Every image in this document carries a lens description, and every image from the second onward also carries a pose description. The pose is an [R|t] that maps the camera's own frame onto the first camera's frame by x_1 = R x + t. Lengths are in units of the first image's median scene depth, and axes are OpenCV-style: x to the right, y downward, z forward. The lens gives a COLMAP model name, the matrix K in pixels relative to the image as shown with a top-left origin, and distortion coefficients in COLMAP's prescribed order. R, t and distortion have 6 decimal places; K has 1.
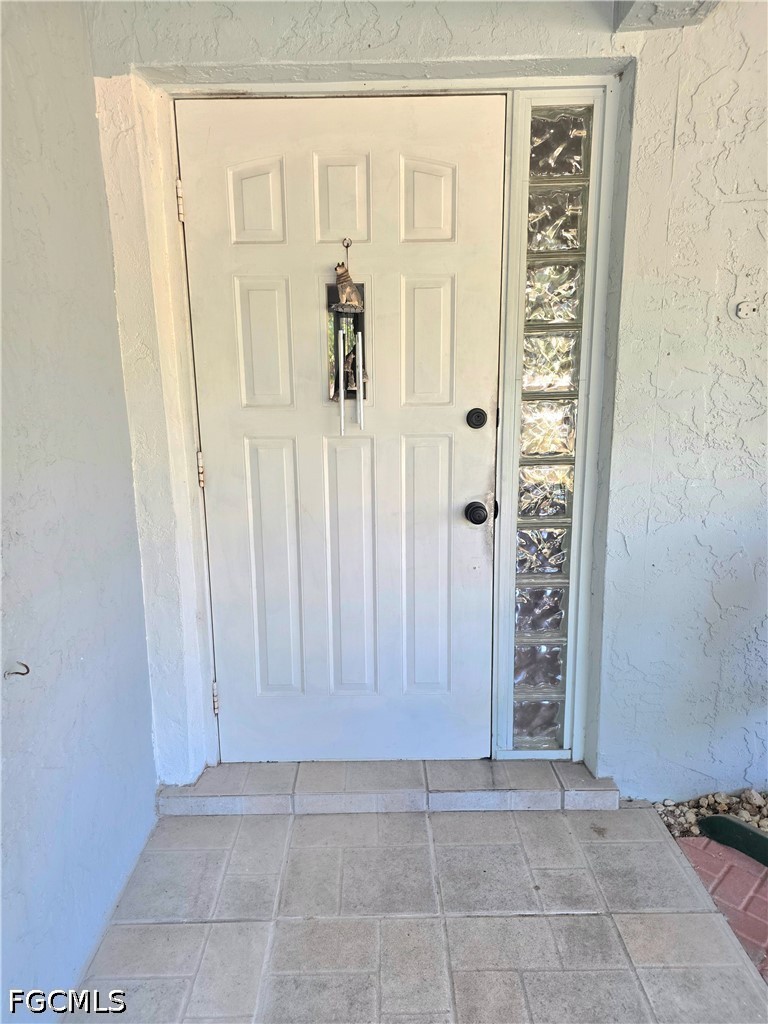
lens RADIAL K [[634.8, 0, 357.1], [0, 634.8, 500.7], [0, 0, 1]] dist [0.031443, -0.026690]
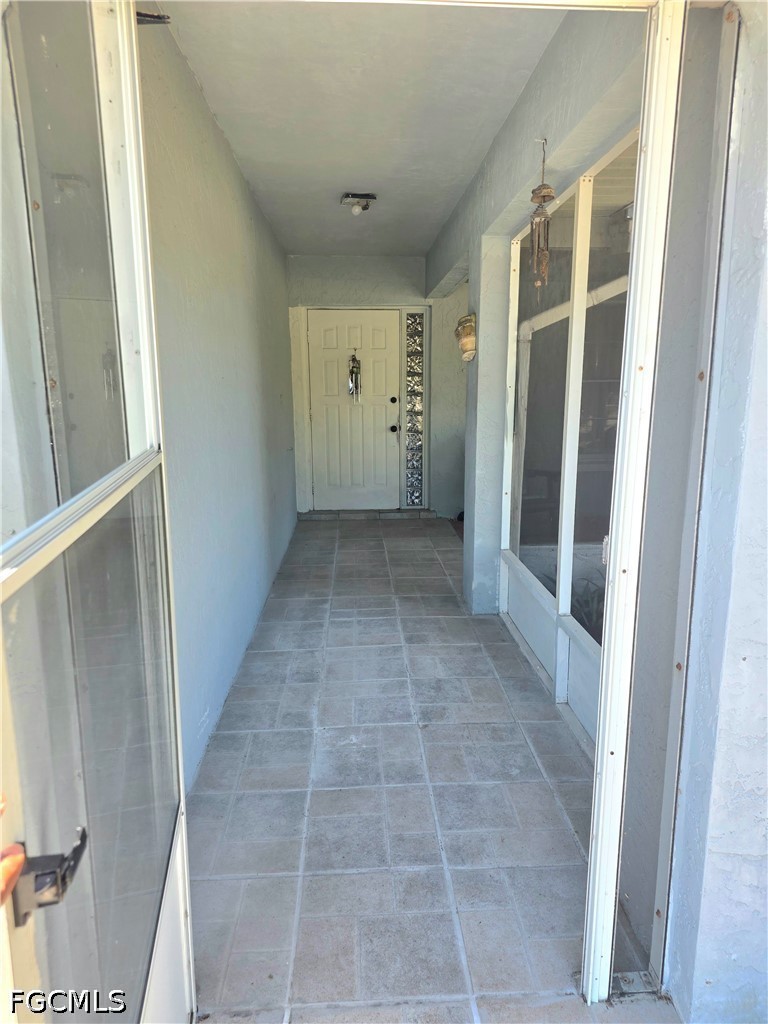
lens RADIAL K [[667.7, 0, 384.0], [0, 667.7, 512.0], [0, 0, 1]] dist [0.034778, -0.006079]
pose [[0.996829, -0.003249, 0.079511, -0.147204], [0.002975, 0.999989, 0.003566, 0.457164], [-0.079522, -0.003318, 0.996828, -2.562034]]
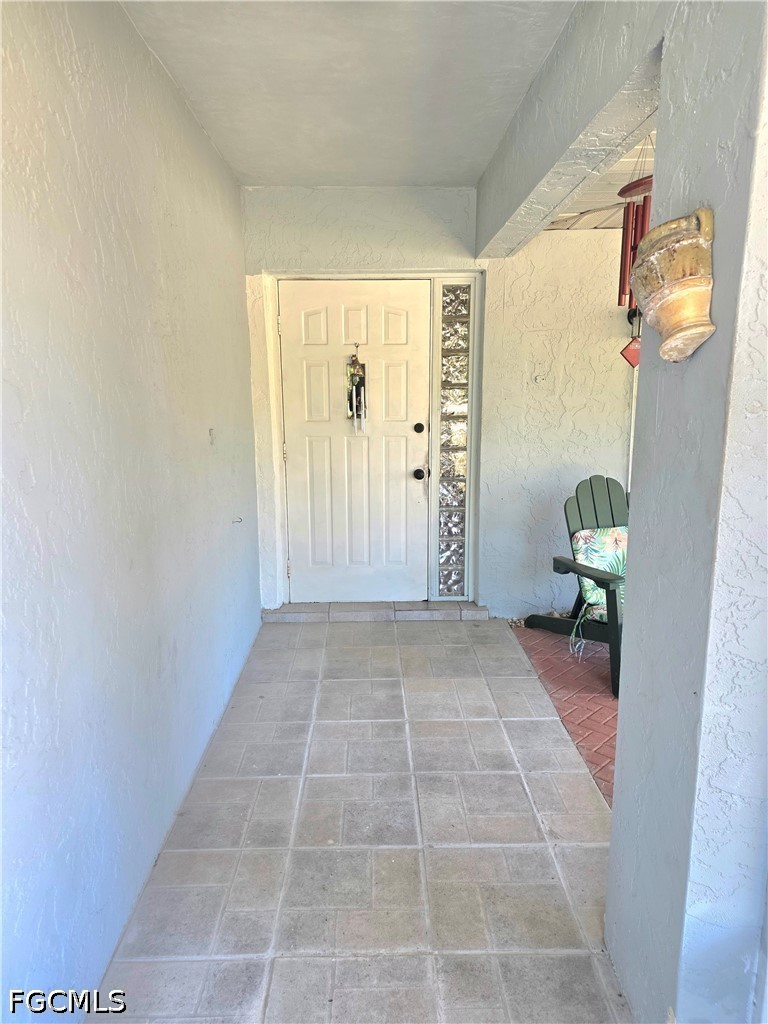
lens RADIAL K [[647.4, 0, 365.4], [0, 647.4, 505.7], [0, 0, 1]] dist [0.040706, -0.000899]
pose [[0.999616, 0.003992, 0.027432, -0.043273], [-0.003846, 0.999978, -0.005349, 0.136924], [-0.027453, 0.005241, 0.999609, -1.113219]]
